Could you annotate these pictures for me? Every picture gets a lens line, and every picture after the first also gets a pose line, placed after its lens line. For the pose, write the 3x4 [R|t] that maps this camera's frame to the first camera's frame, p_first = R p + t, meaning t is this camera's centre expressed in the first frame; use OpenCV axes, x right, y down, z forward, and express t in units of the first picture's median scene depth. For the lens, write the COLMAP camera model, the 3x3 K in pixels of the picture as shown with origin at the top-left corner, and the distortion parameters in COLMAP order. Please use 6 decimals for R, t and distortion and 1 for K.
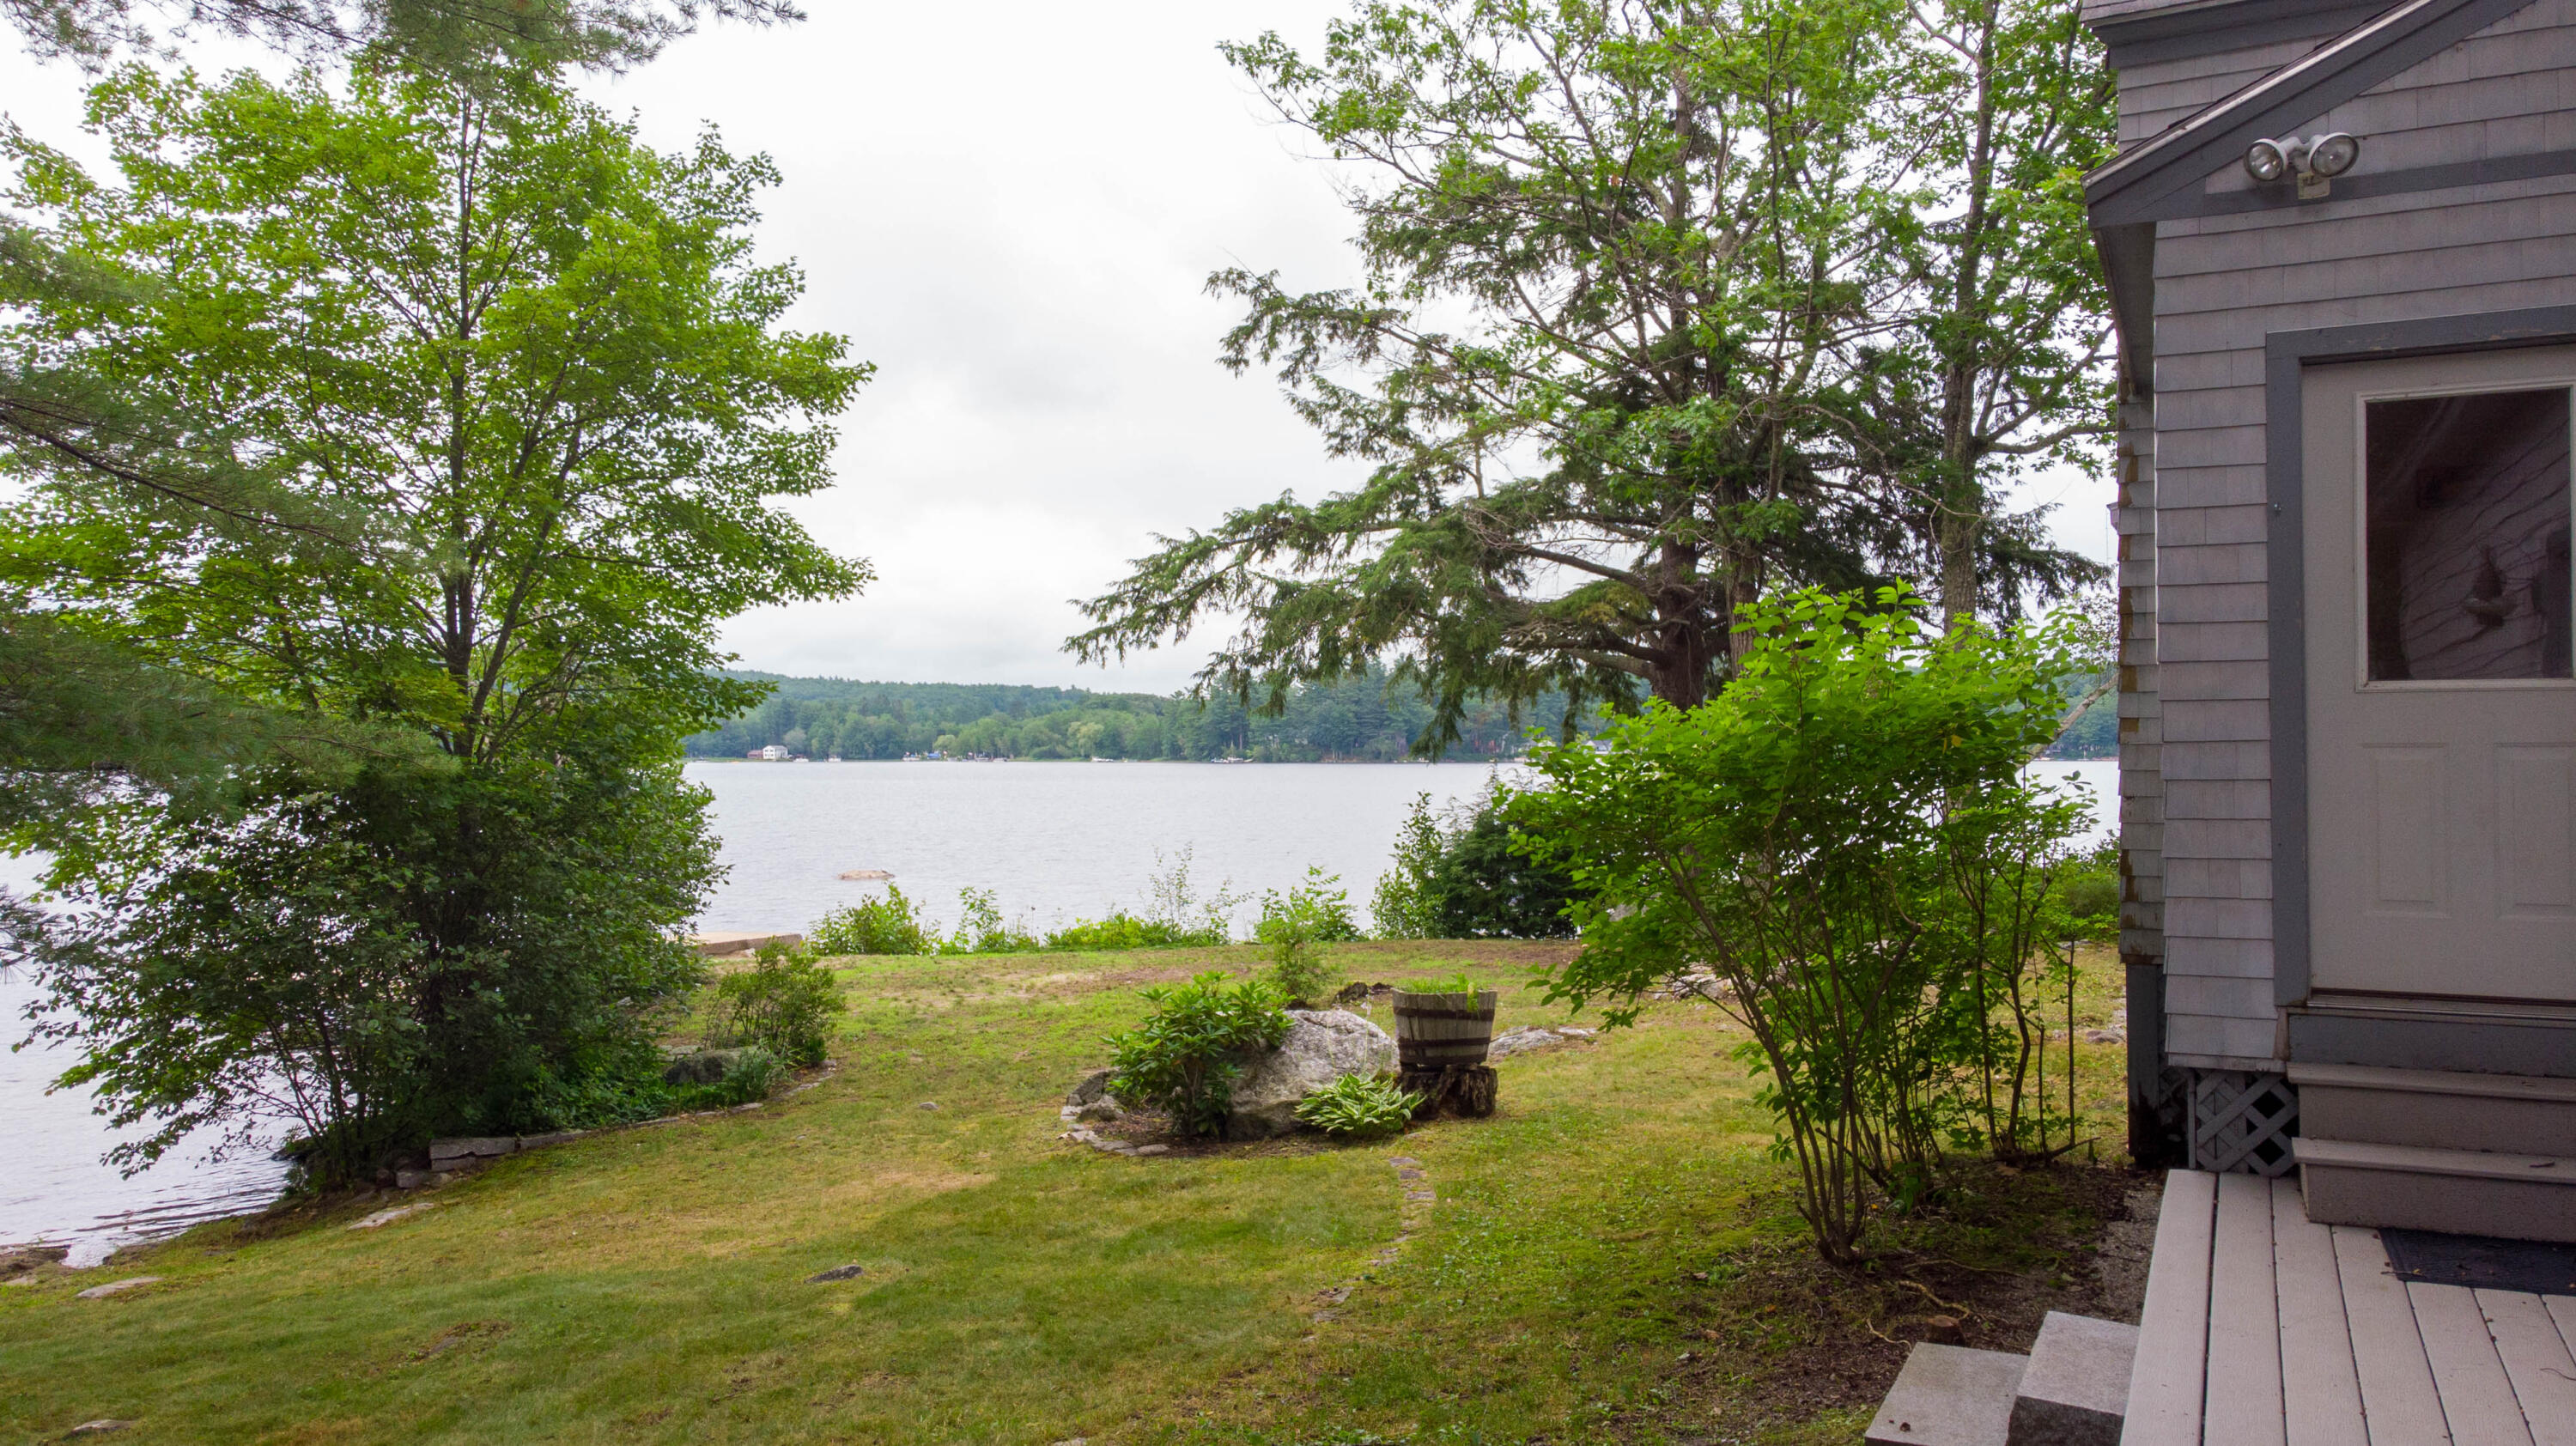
lens RADIAL K [[1891.0, 0, 1288.0], [0, 1891.0, 723.0], [0, 0, 1]] dist [-0.000980, -0.000250]
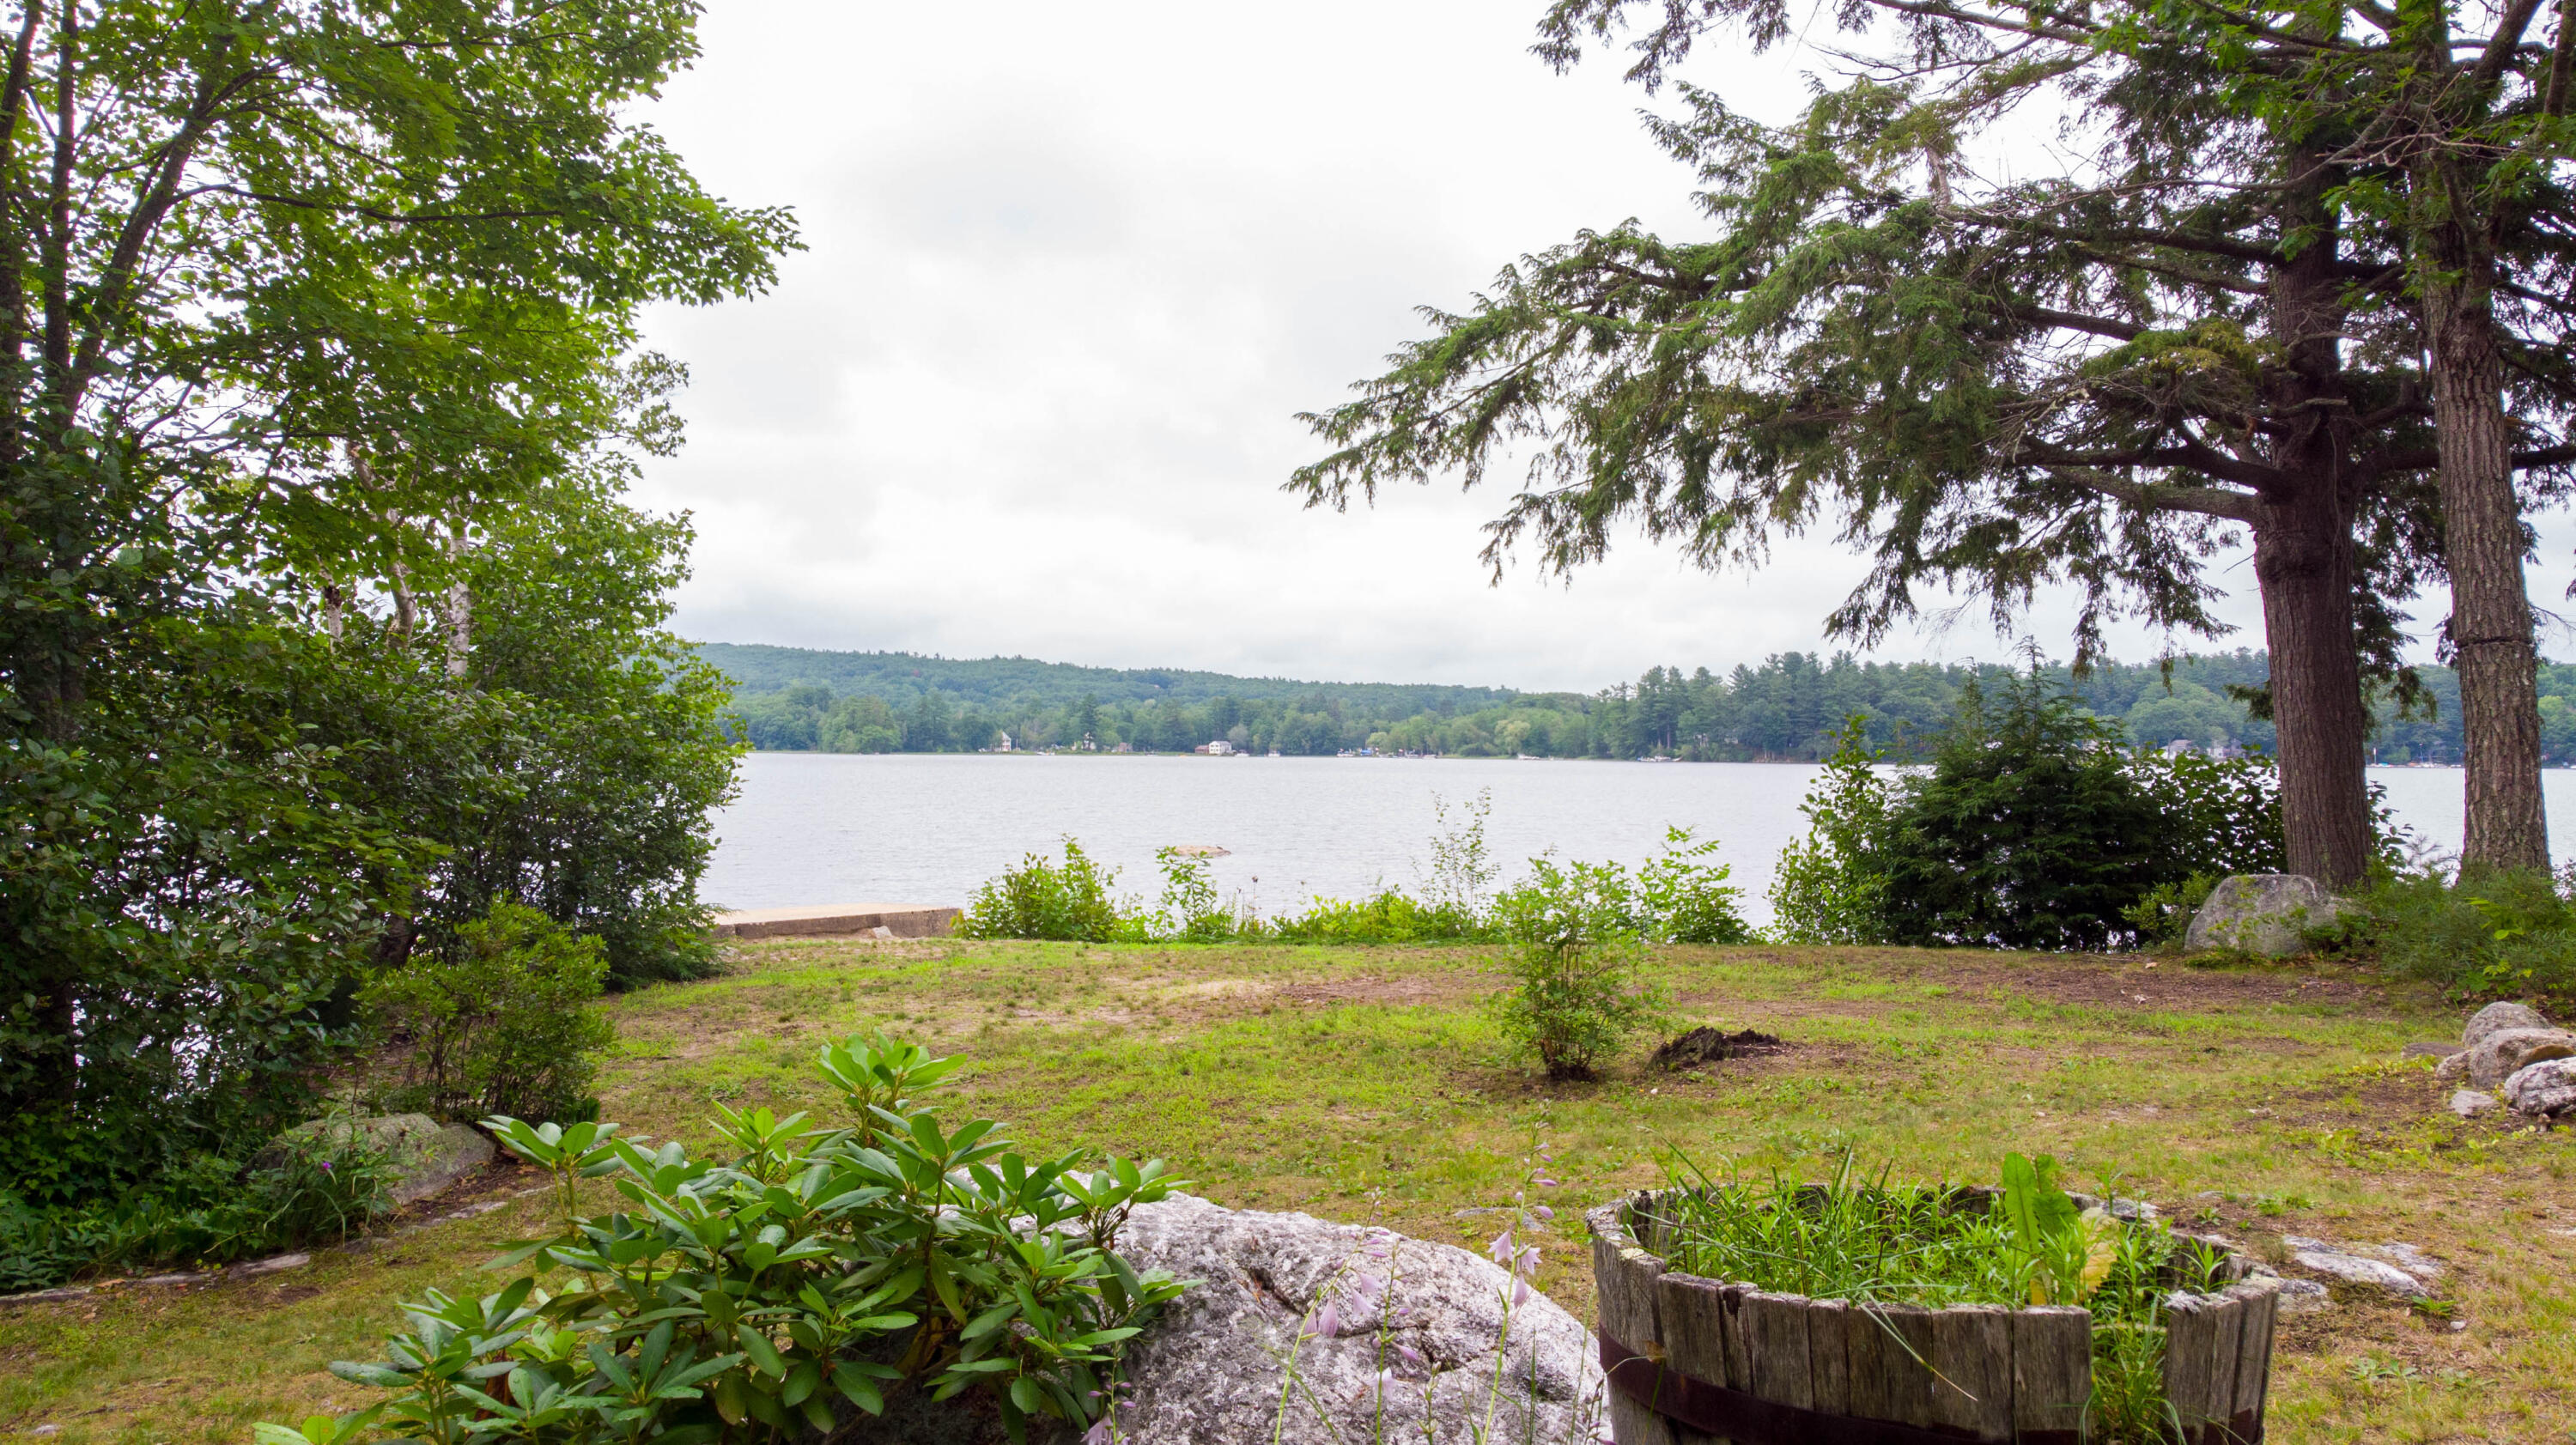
lens RADIAL K [[1862.4, 0, 1292.8], [0, 1862.4, 692.2], [0, 0, 1]] dist [0.015505, 0.003382]
pose [[0.974915, 0.004883, -0.222525, 0.027382], [-0.008346, 0.999858, -0.014623, 0.040465], [0.222422, 0.016113, 0.974817, 0.350154]]
